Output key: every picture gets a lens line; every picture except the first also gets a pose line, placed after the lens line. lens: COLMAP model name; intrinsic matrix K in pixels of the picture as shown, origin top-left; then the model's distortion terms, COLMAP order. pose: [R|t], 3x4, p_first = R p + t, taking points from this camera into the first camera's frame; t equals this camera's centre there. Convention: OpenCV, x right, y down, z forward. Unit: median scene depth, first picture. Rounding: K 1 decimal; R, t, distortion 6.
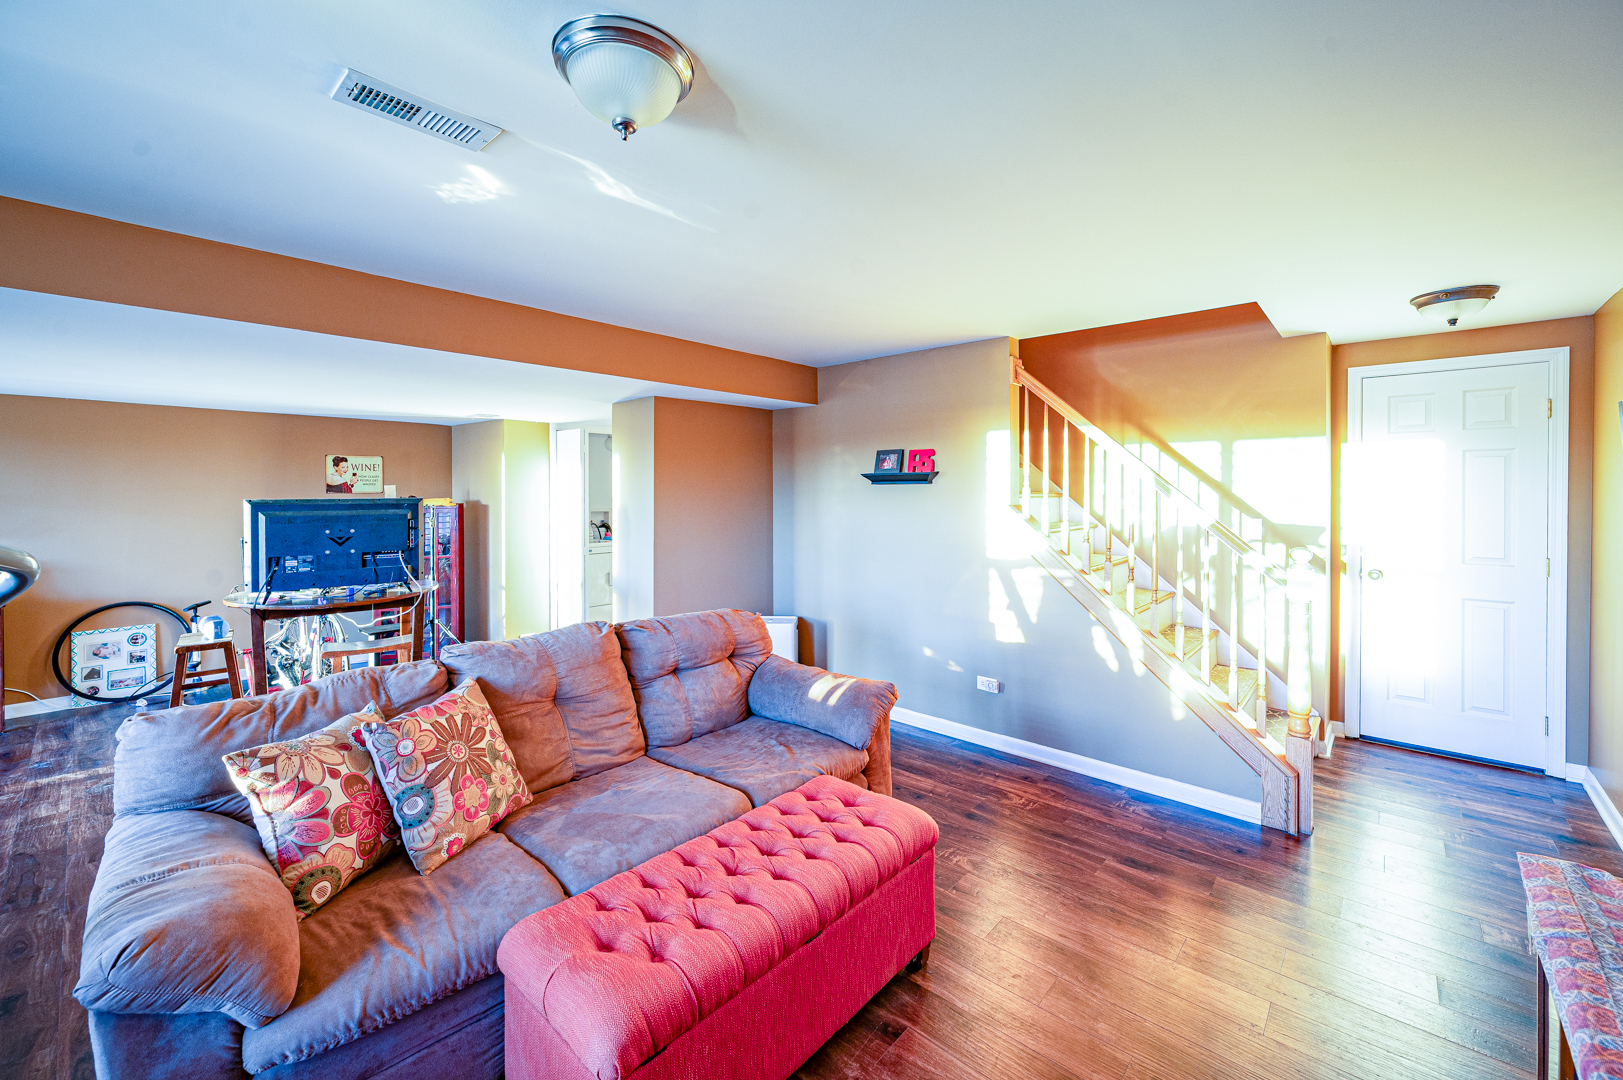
lens RADIAL K [[661.8, 0, 815.4], [0, 661.8, 485.0], [0, 0, 1]] dist [0.001585, 0.000121]
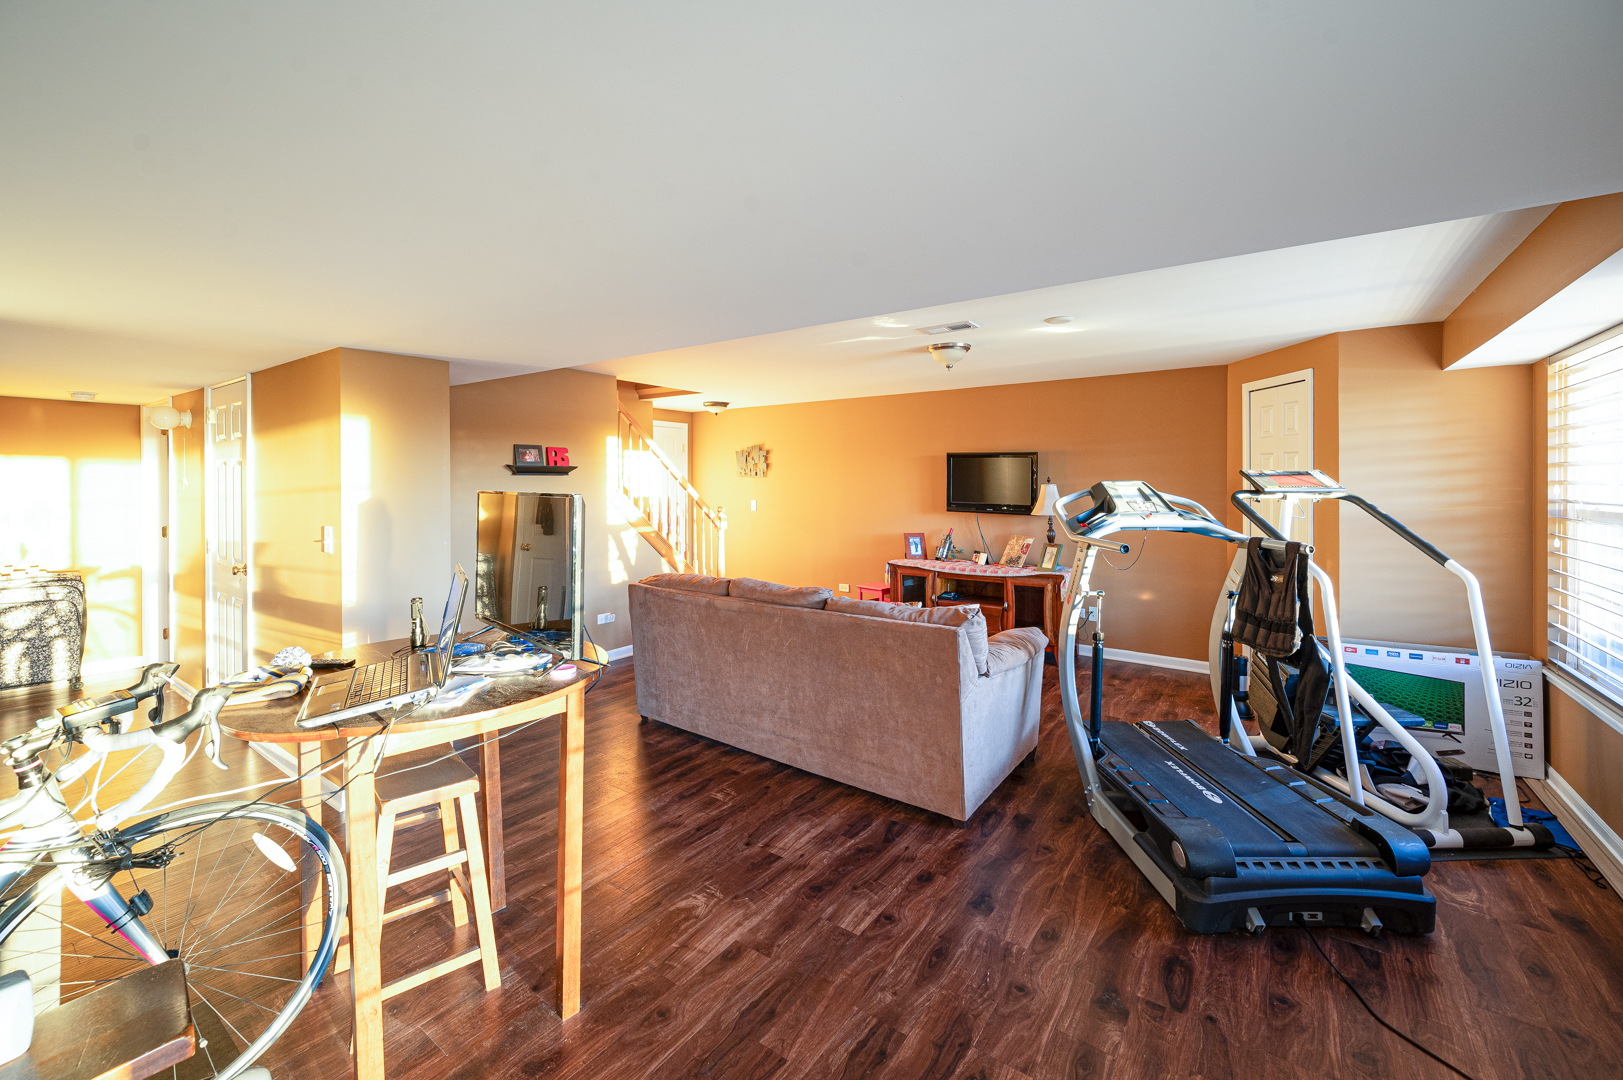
lens RADIAL K [[661.8, 0, 815.4], [0, 661.8, 485.0], [0, 0, 1]] dist [0.001585, 0.000121]
pose [[-0.148130, -0.004062, 0.988960, -1.184055], [-0.001245, 0.999992, 0.003921, 0.011759], [-0.988967, -0.000650, -0.148133, 0.734984]]
